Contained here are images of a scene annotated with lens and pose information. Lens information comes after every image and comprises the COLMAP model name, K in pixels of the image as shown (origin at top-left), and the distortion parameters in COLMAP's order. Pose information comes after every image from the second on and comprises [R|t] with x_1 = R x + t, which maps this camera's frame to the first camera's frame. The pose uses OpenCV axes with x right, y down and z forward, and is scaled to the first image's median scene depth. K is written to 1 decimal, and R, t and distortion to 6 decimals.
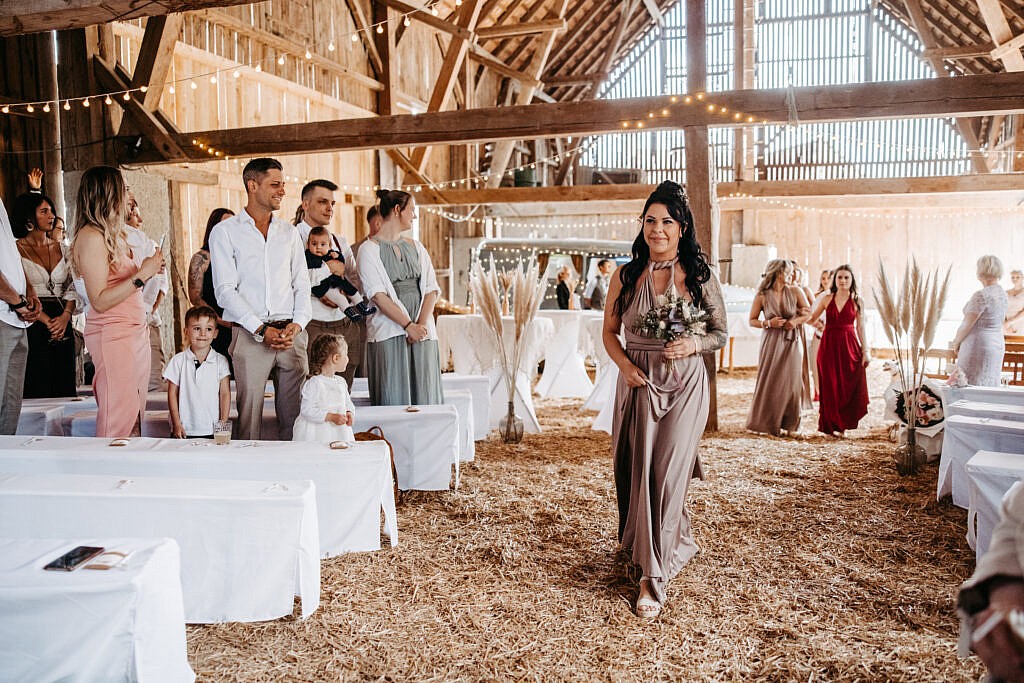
lens RADIAL K [[811.8, 0, 513.3], [0, 811.8, 344.8], [0, 0, 1]] dist [-0.055211, 0.033733]
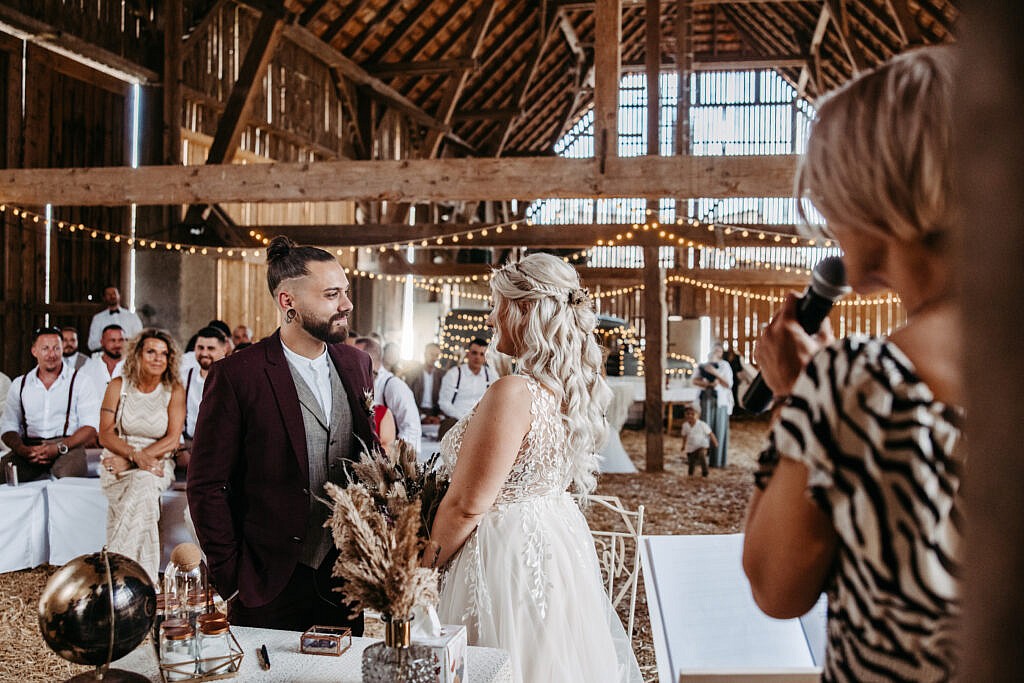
lens RADIAL K [[892.4, 0, 510.3], [0, 892.4, 336.6], [0, 0, 1]] dist [-0.041239, 0.027630]
pose [[0.995143, 0.028524, 0.094214, -0.123991], [-0.021202, 0.996741, -0.077832, 0.004367], [-0.096127, 0.075456, 0.992505, -0.386688]]
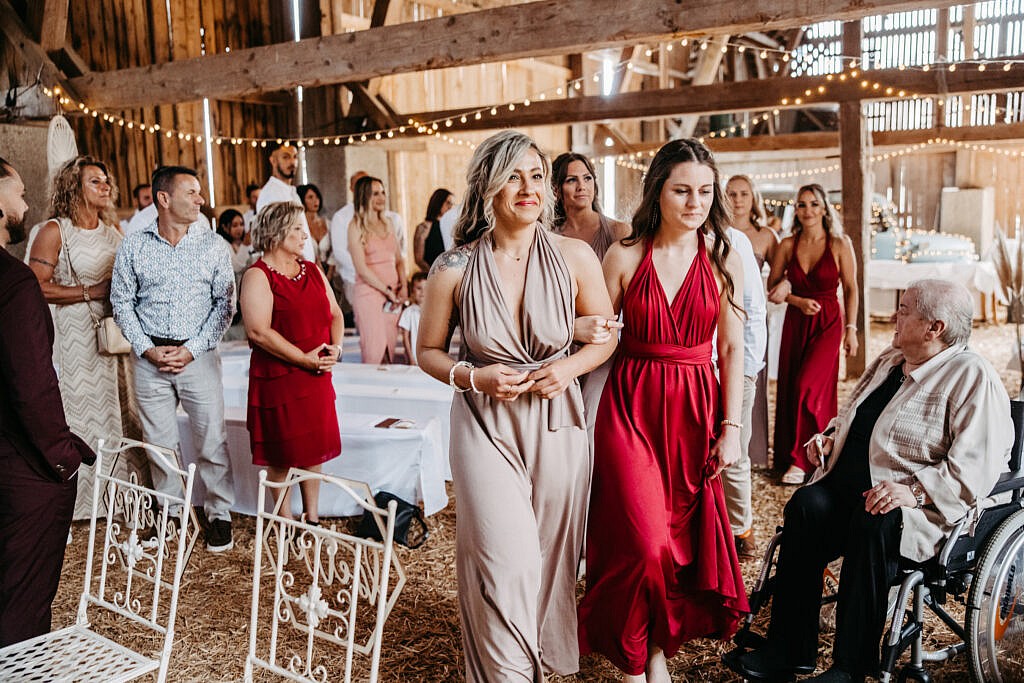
lens RADIAL K [[892.4, 0, 519.2], [0, 892.4, 341.9], [0, 0, 1]] dist [-0.041239, 0.027630]
pose [[0.974282, 0.018166, -0.224597, 0.052642], [-0.004836, 0.998201, 0.059761, -0.011240], [0.225278, -0.057138, 0.972618, -0.240723]]
